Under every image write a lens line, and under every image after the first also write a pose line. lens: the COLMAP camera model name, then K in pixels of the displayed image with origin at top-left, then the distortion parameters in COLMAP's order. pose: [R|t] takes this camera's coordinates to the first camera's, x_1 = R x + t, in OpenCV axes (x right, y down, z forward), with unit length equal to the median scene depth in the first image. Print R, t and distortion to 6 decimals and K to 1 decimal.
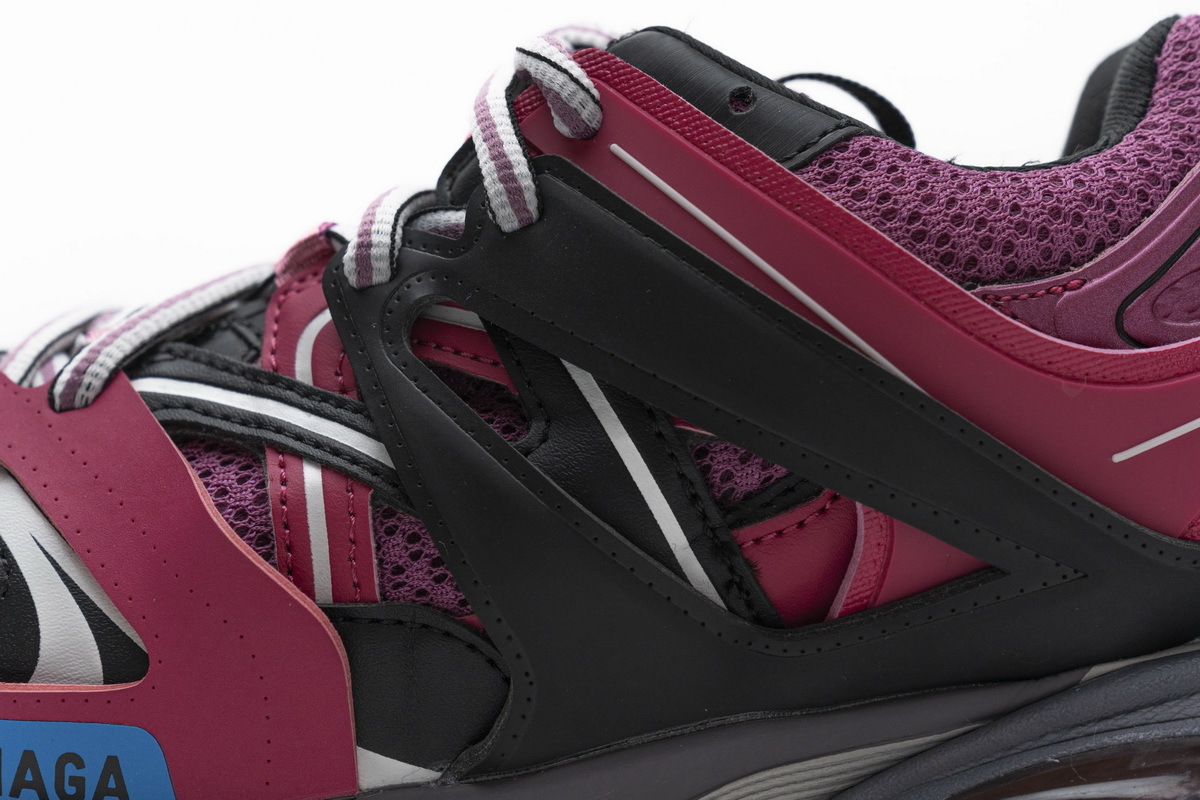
lens RADIAL K [[2260.2, 0, 605.3], [0, 2260.2, 418.0], [0, 0, 1]] dist [0.004663, 0.000000]
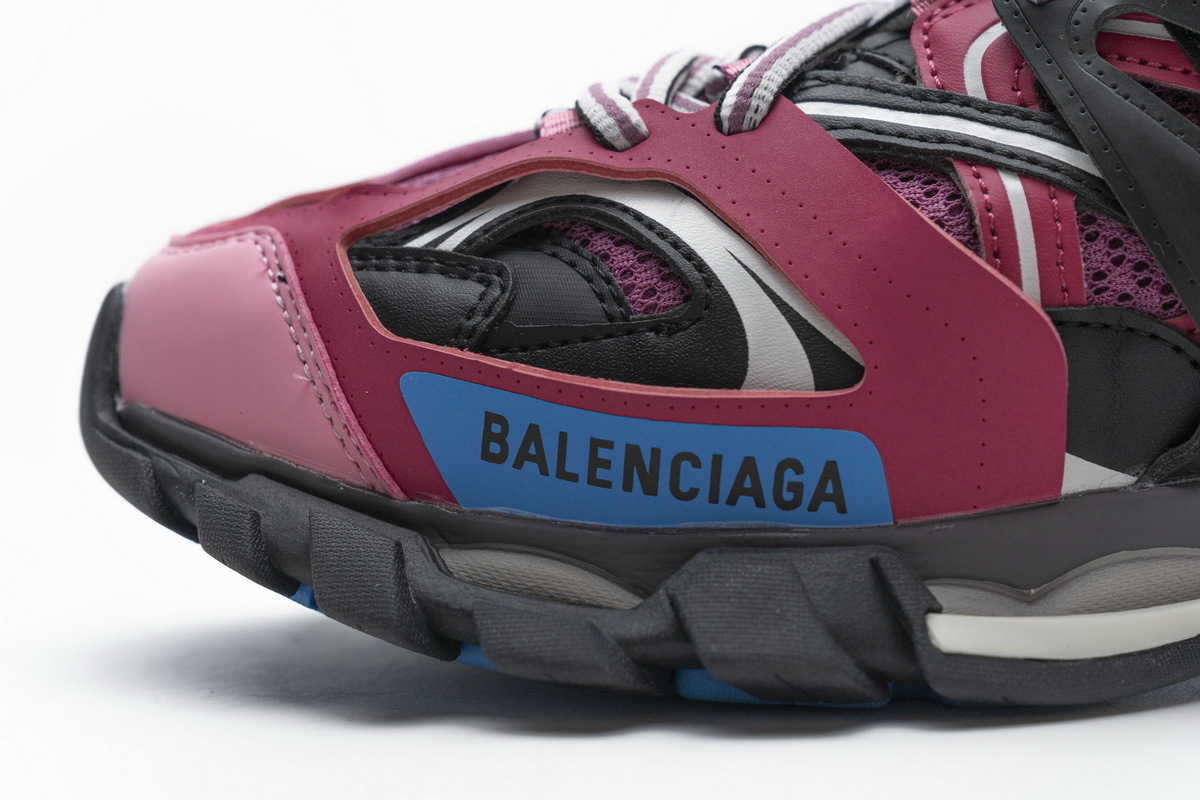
lens RADIAL K [[2260.2, 0, 597.5], [0, 2260.2, 396.9], [0, 0, 1]] dist [0.004663, 0.000000]
pose [[0.999616, -0.016341, 0.022380, -0.341352], [0.015886, 0.999666, 0.020361, 0.097697], [-0.022705, -0.019997, 0.999542, -0.007385]]
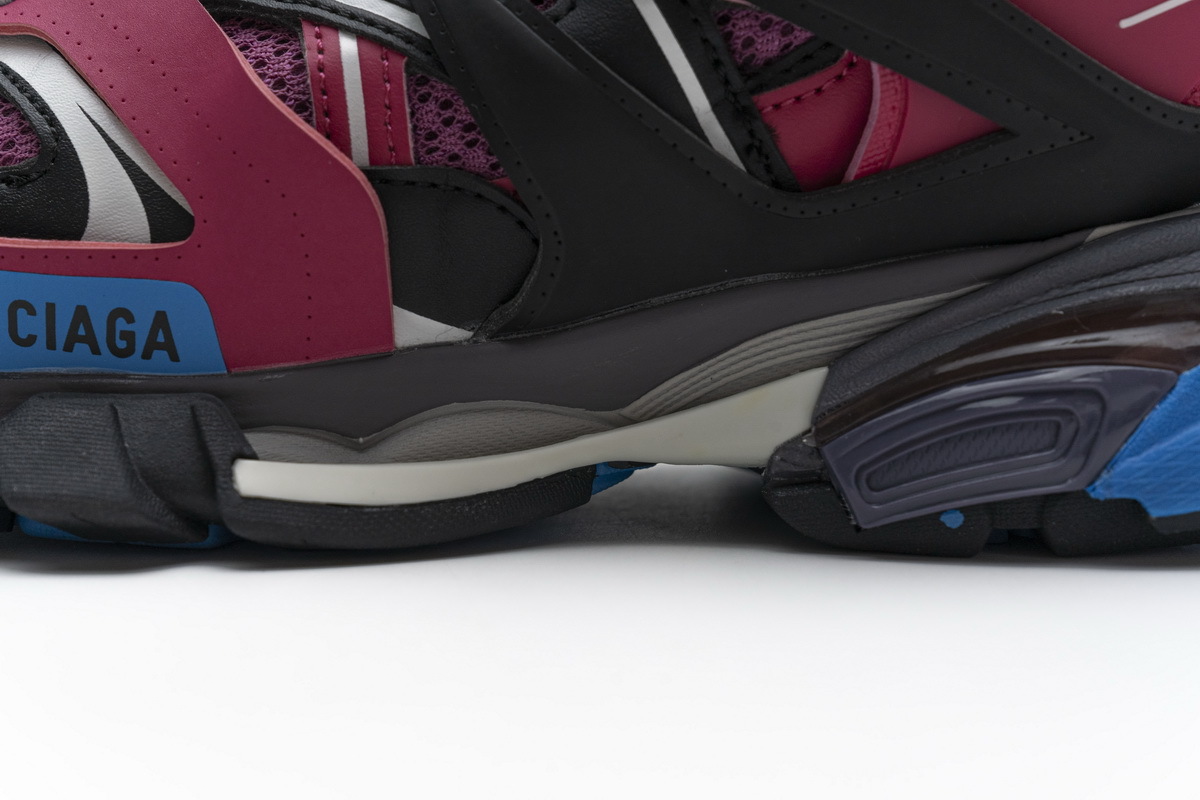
lens RADIAL K [[2260.2, 0, 577.1], [0, 2260.2, 388.5], [0, 0, 1]] dist [0.004663, 0.000000]
pose [[0.999999, 0.000907, 0.000569, -0.025094], [-0.000953, 0.996306, 0.085872, 0.094071], [-0.000489, -0.085873, 0.996306, -0.048625]]
